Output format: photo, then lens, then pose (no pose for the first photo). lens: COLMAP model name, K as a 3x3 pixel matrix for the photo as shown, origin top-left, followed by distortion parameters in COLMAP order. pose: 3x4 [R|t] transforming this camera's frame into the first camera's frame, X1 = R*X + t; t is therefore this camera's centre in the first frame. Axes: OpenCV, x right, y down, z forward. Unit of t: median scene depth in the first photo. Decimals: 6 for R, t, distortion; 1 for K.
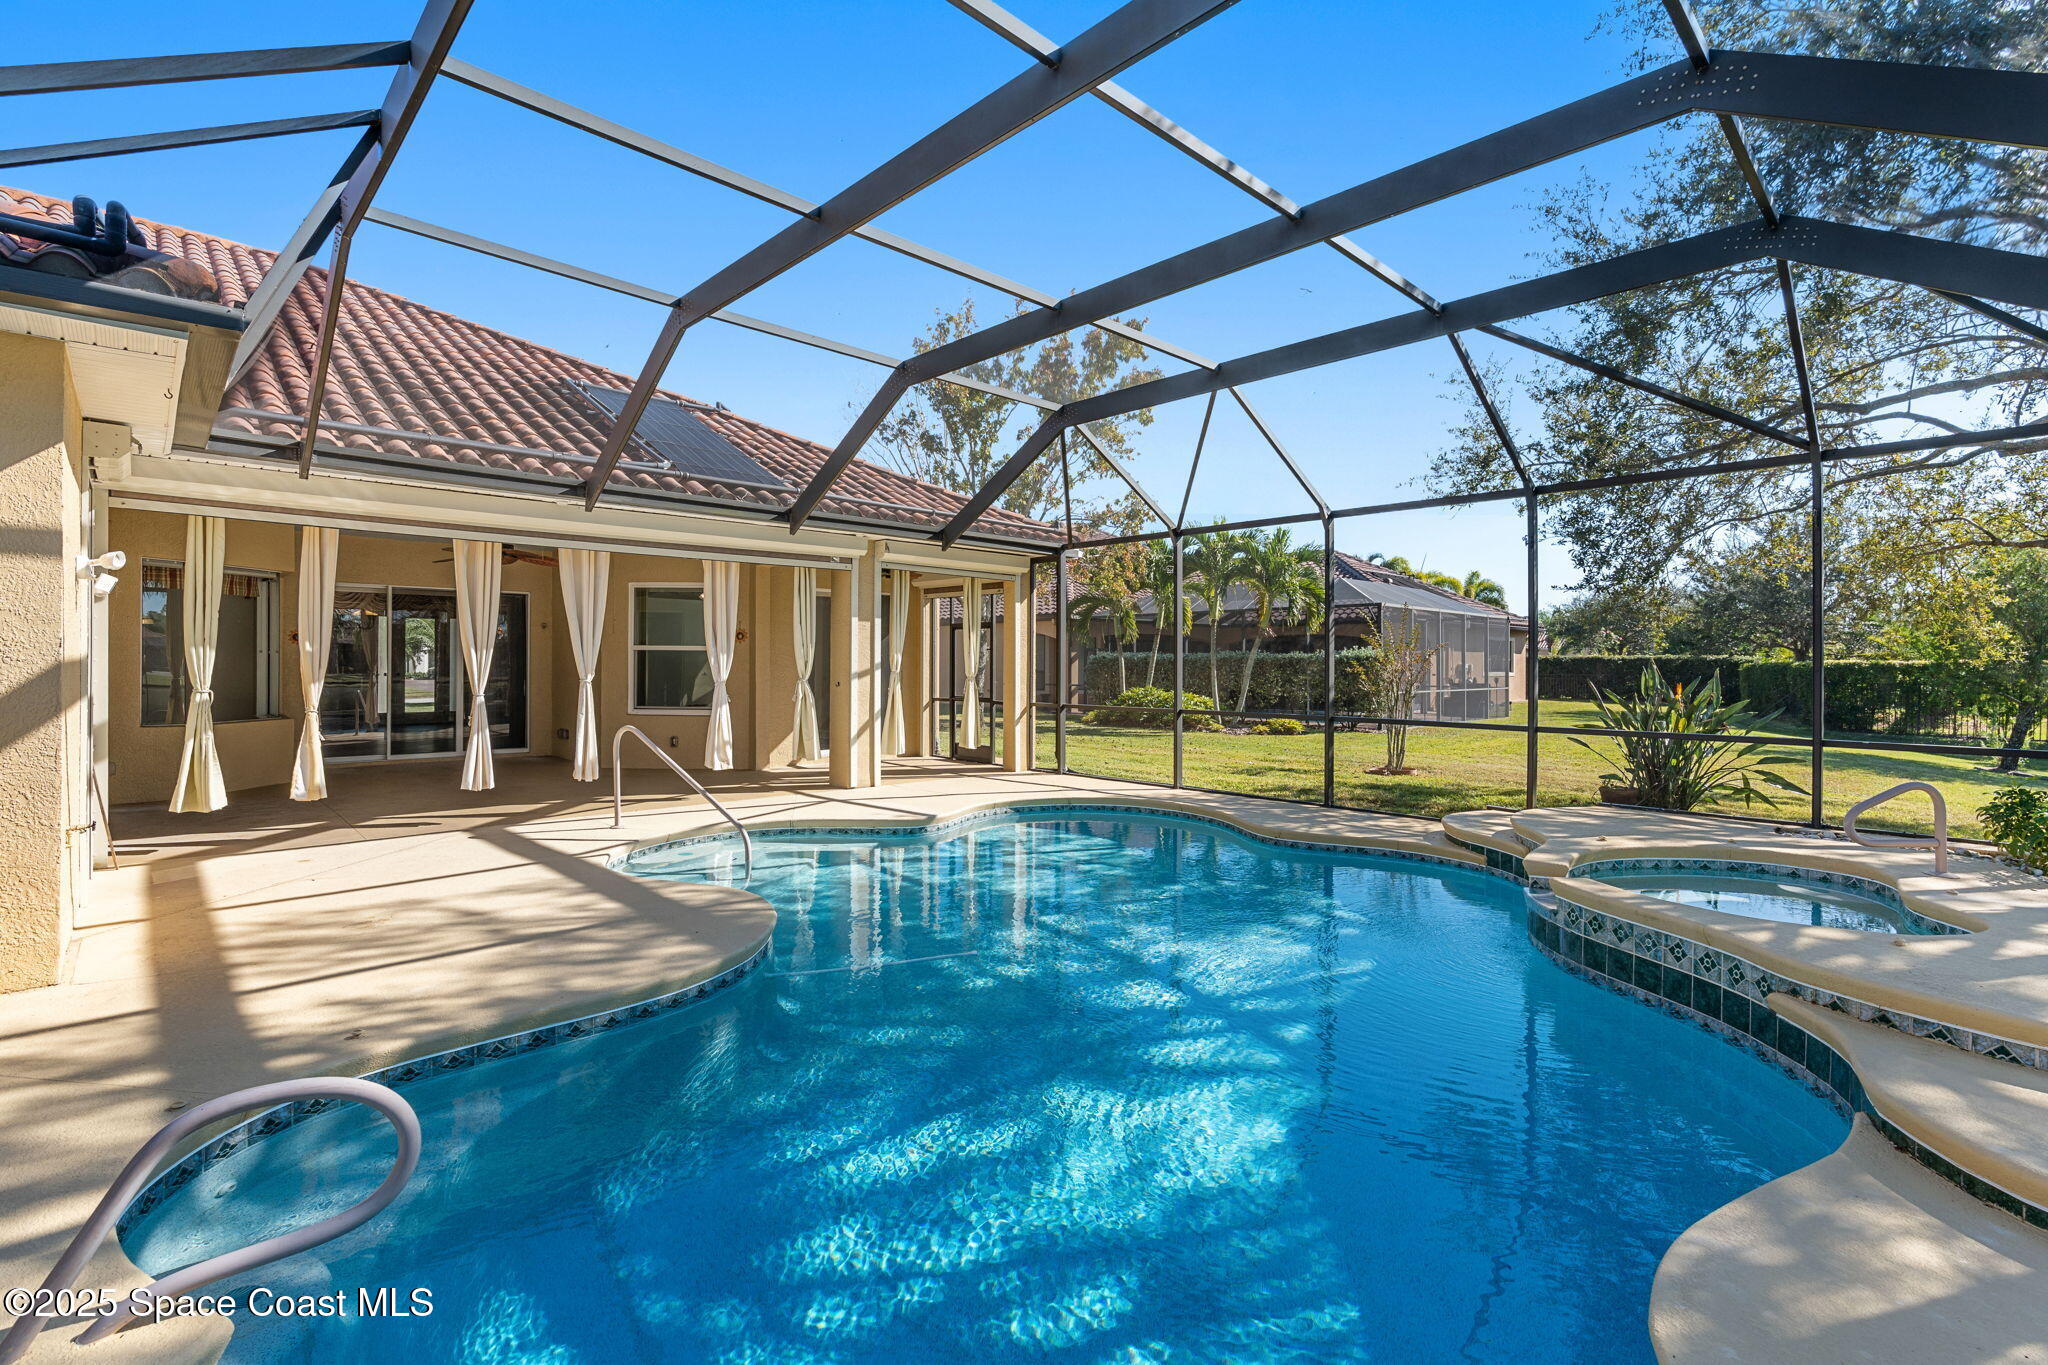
lens RADIAL K [[927.8, 0, 1030.4], [0, 927.8, 669.2], [0, 0, 1]] dist [-0.003932, 0.000269]
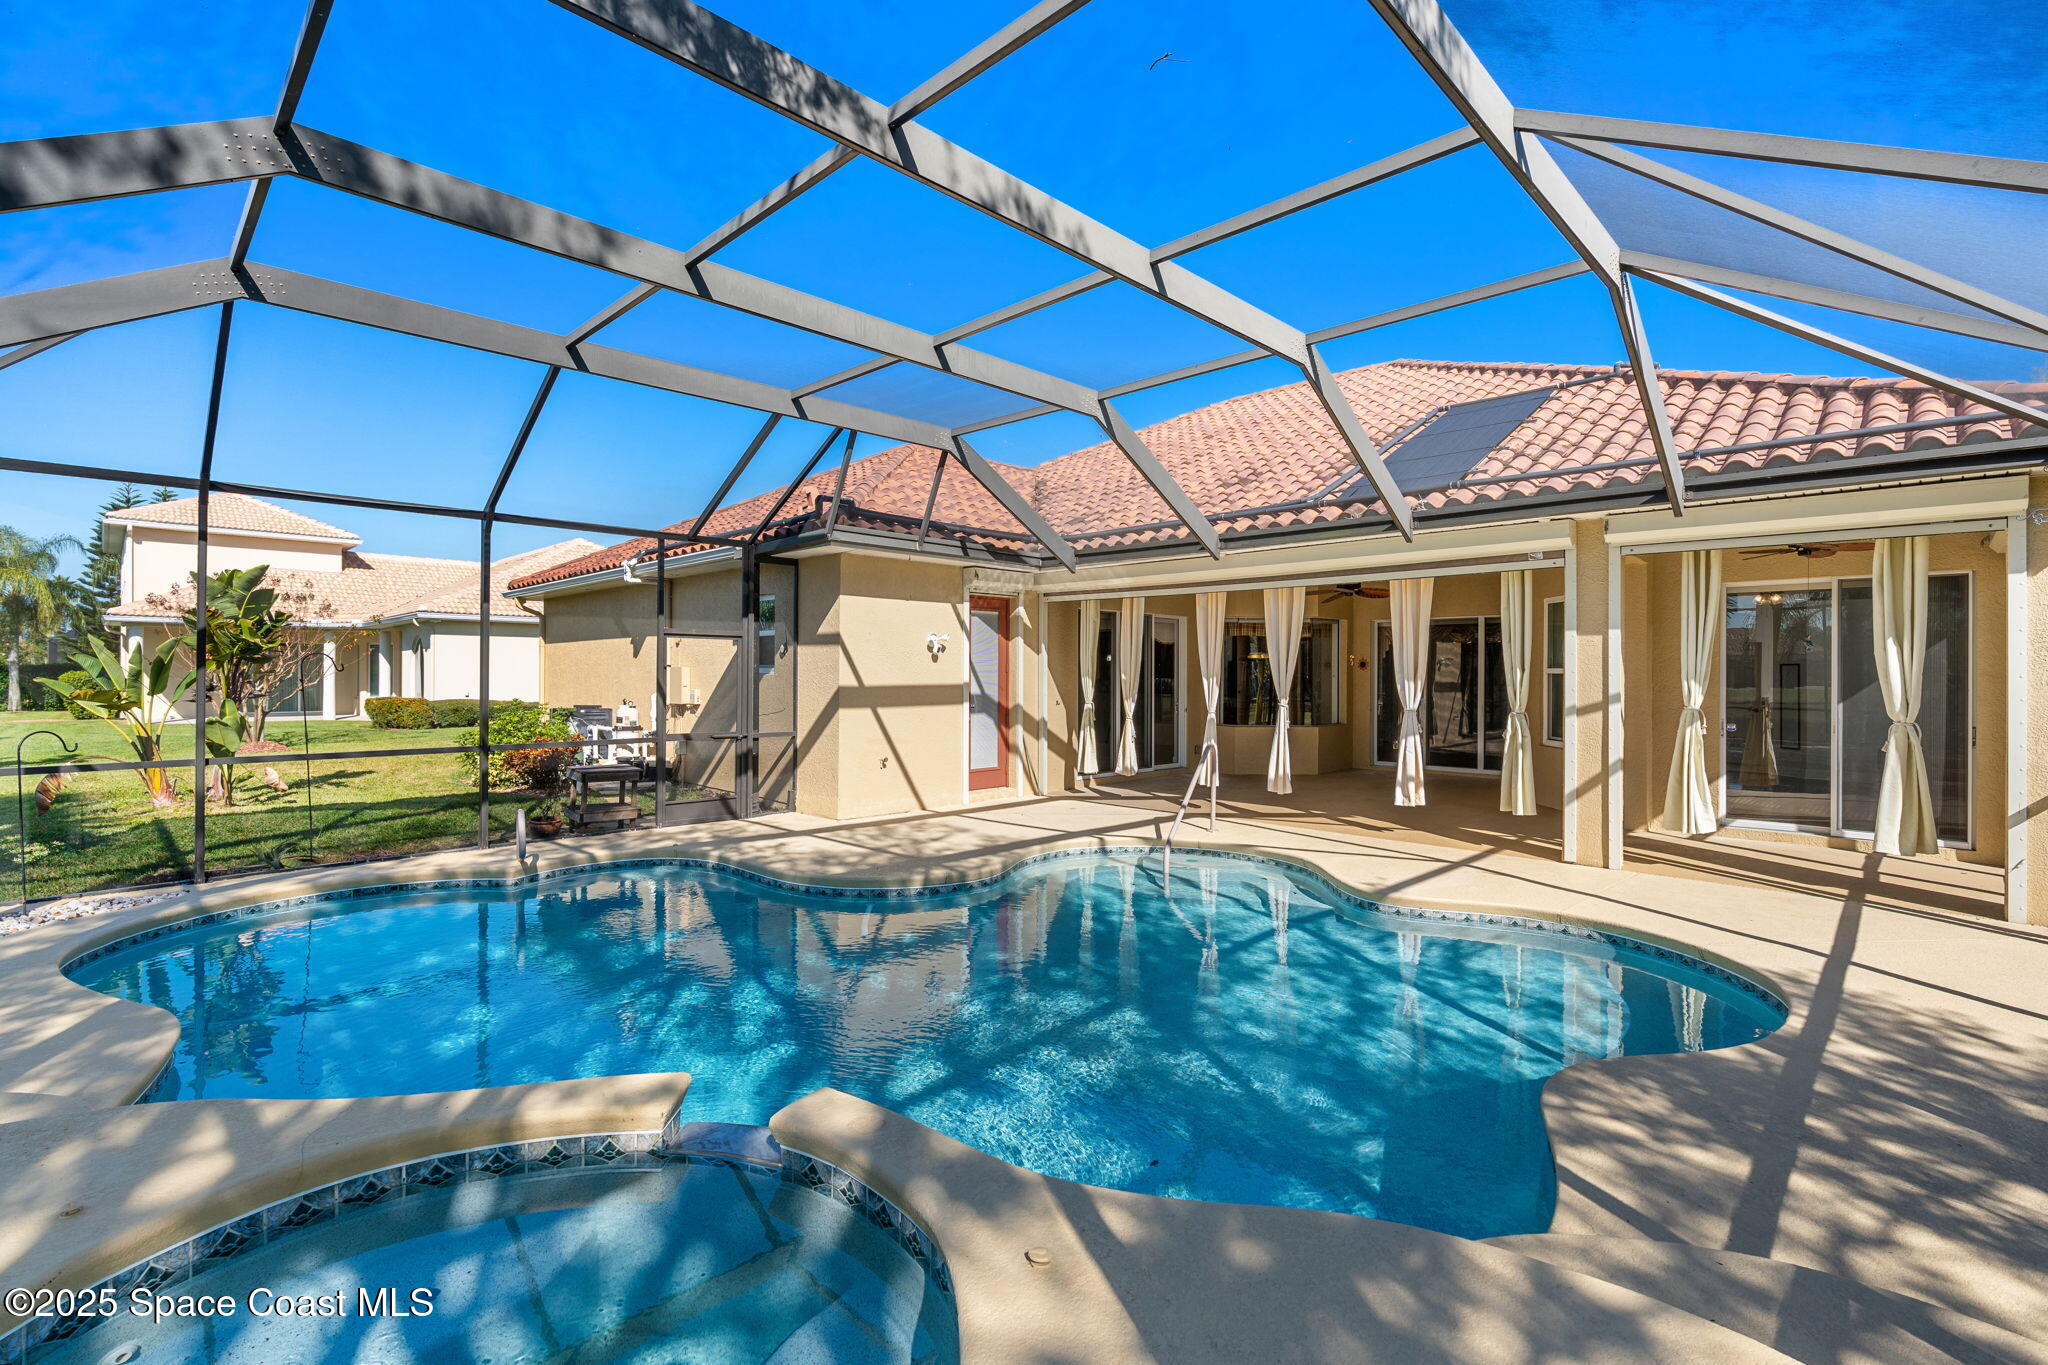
lens RADIAL K [[927.8, 0, 1030.4], [0, 927.8, 669.2], [0, 0, 1]] dist [-0.003932, 0.000269]
pose [[-0.034584, -0.002496, -0.999399, 1.314500], [-0.002345, 0.999994, -0.002416, -0.056446], [0.999399, 0.002261, -0.034590, 1.466171]]
